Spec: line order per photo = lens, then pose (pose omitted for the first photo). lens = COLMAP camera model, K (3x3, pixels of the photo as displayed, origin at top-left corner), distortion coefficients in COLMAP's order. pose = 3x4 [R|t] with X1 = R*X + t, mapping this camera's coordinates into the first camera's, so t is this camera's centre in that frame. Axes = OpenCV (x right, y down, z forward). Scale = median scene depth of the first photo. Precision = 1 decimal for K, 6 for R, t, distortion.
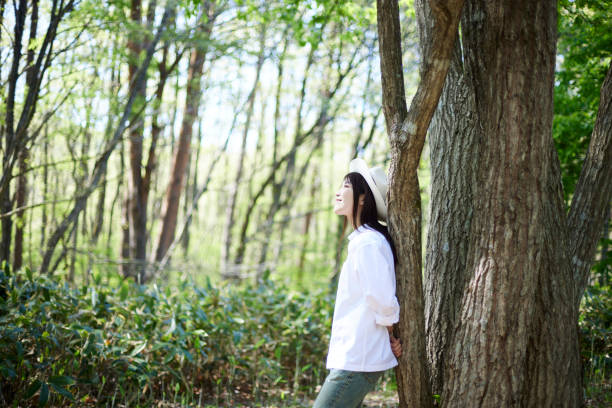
lens RADIAL K [[896.5, 0, 306.0], [0, 896.5, 204.0], [0, 0, 1]] dist [-0.126326, 0.017395]
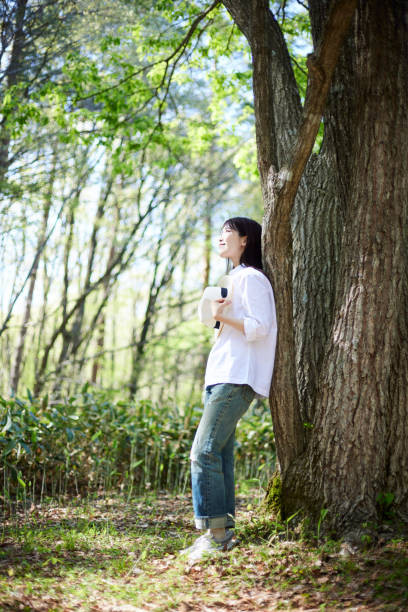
lens RADIAL K [[896.5, 0, 204.0], [0, 896.5, 306.0], [0, 0, 1]] dist [-0.126326, 0.017395]
pose [[0.990551, 0.005967, 0.137018, -0.146781], [0.003864, 0.997442, -0.071373, 0.166402], [-0.137094, 0.071228, 0.987994, -0.102373]]
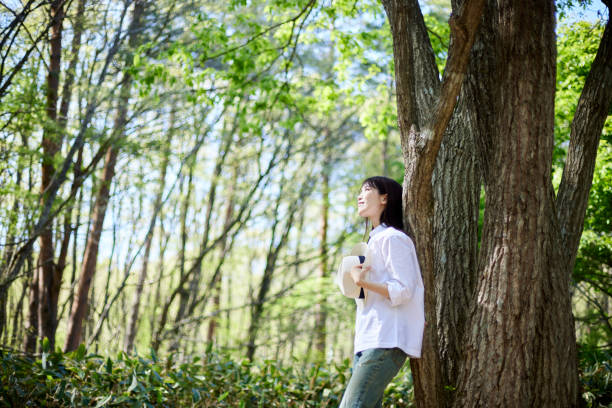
lens RADIAL K [[896.5, 0, 306.0], [0, 896.5, 204.0], [0, 0, 1]] dist [-0.126326, 0.017395]
pose [[0.992302, 0.018543, 0.122448, -0.179036], [-0.001449, 0.990398, -0.138240, 0.163018], [-0.123835, 0.136998, 0.982800, -0.082959]]
